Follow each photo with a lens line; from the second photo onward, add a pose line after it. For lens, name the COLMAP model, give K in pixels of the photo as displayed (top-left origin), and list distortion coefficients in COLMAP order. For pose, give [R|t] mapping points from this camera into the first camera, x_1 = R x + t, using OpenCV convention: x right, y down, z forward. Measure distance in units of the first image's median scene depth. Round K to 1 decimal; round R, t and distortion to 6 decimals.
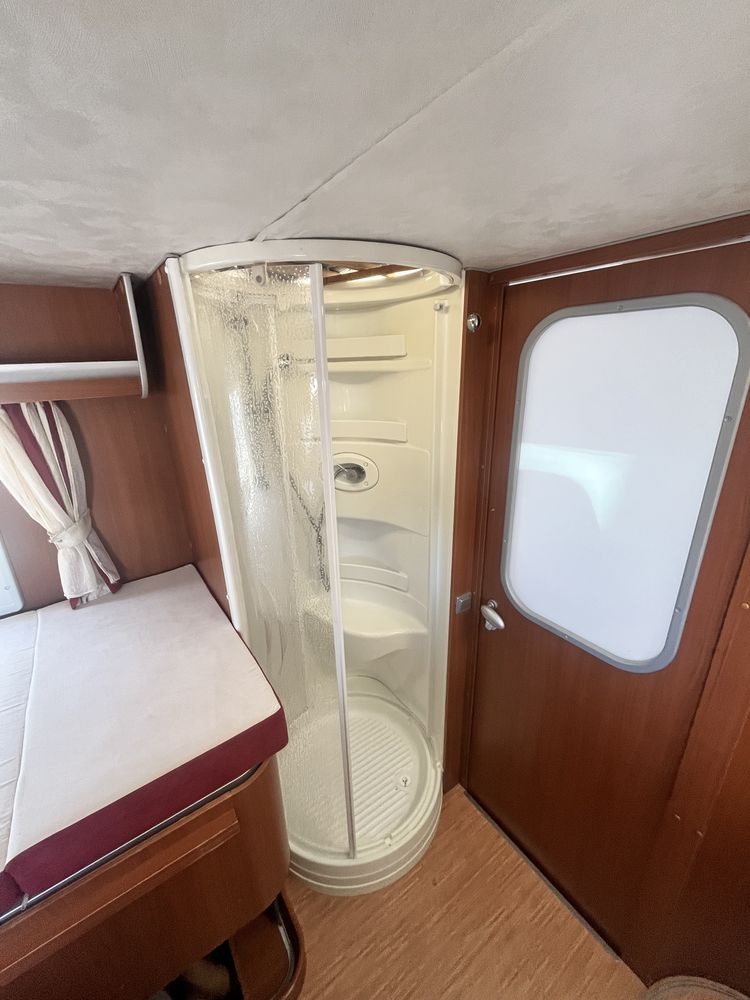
lens RADIAL K [[404.7, 0, 376.6], [0, 404.7, 498.9], [0, 0, 1]] dist [-0.000497, -0.000667]
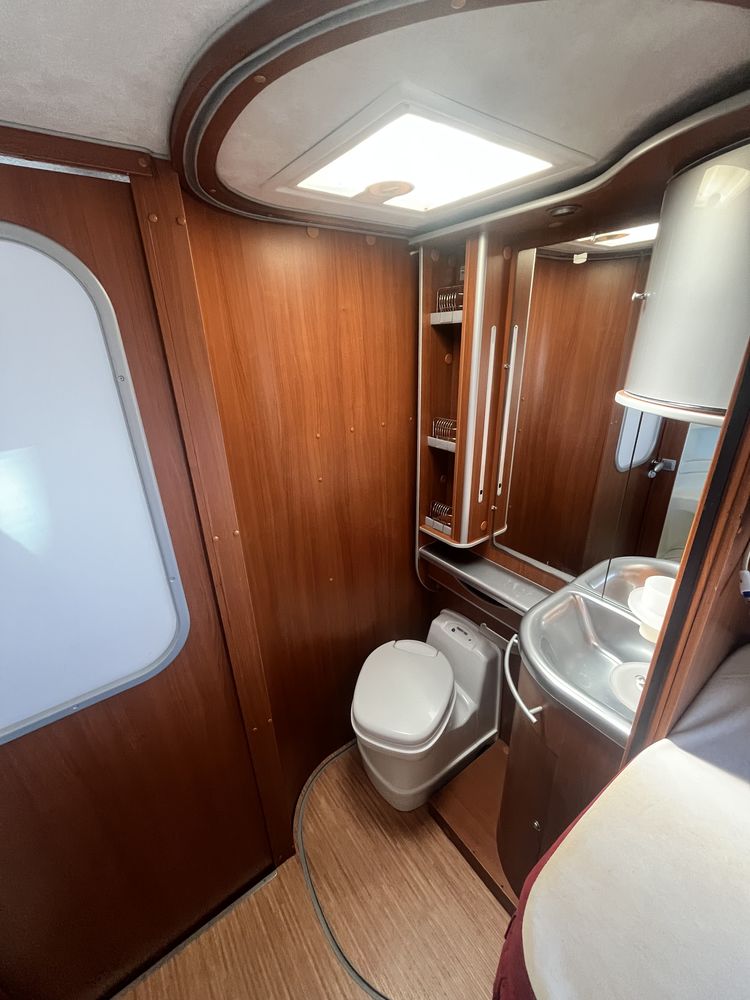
lens RADIAL K [[404.7, 0, 372.7], [0, 404.7, 499.6], [0, 0, 1]] dist [-0.000497, -0.000667]
pose [[-0.011690, -0.358604, 0.933416, -0.077915], [0.356310, 0.870711, 0.338976, -0.039517], [-0.934295, 0.336548, 0.117596, 0.276660]]
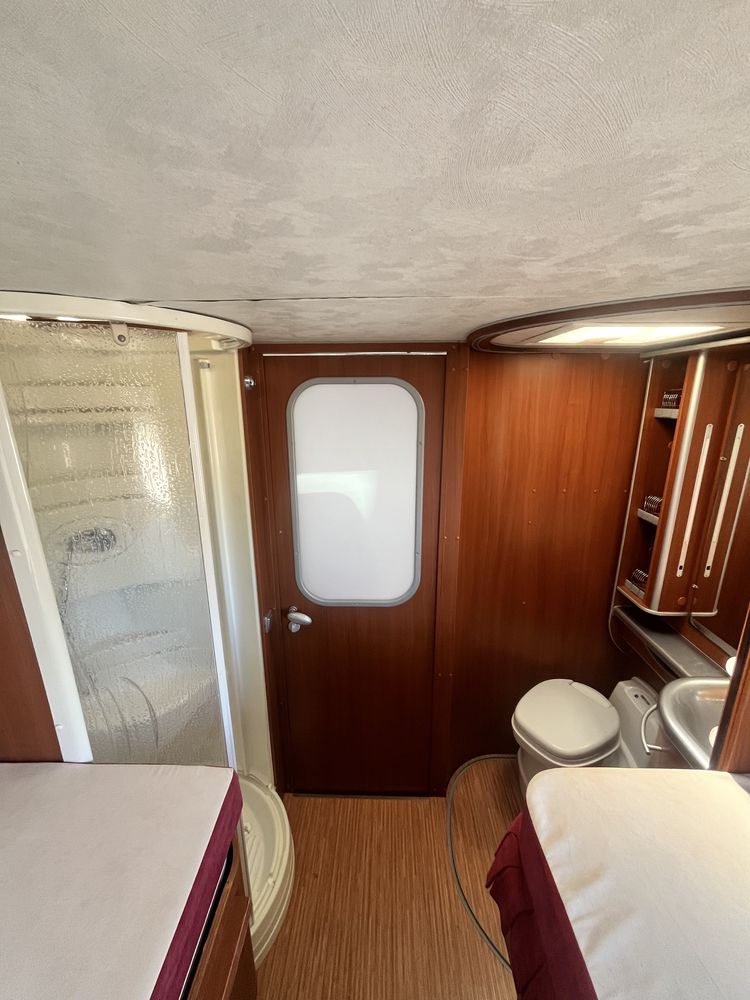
lens RADIAL K [[404.7, 0, 377.8], [0, 404.7, 499.9], [0, 0, 1]] dist [-0.000497, -0.000667]
pose [[0.593167, -0.186485, 0.783183, -0.494865], [0.252564, 0.966797, 0.038918, -0.042276], [-0.764437, 0.174719, 0.620572, 0.014681]]
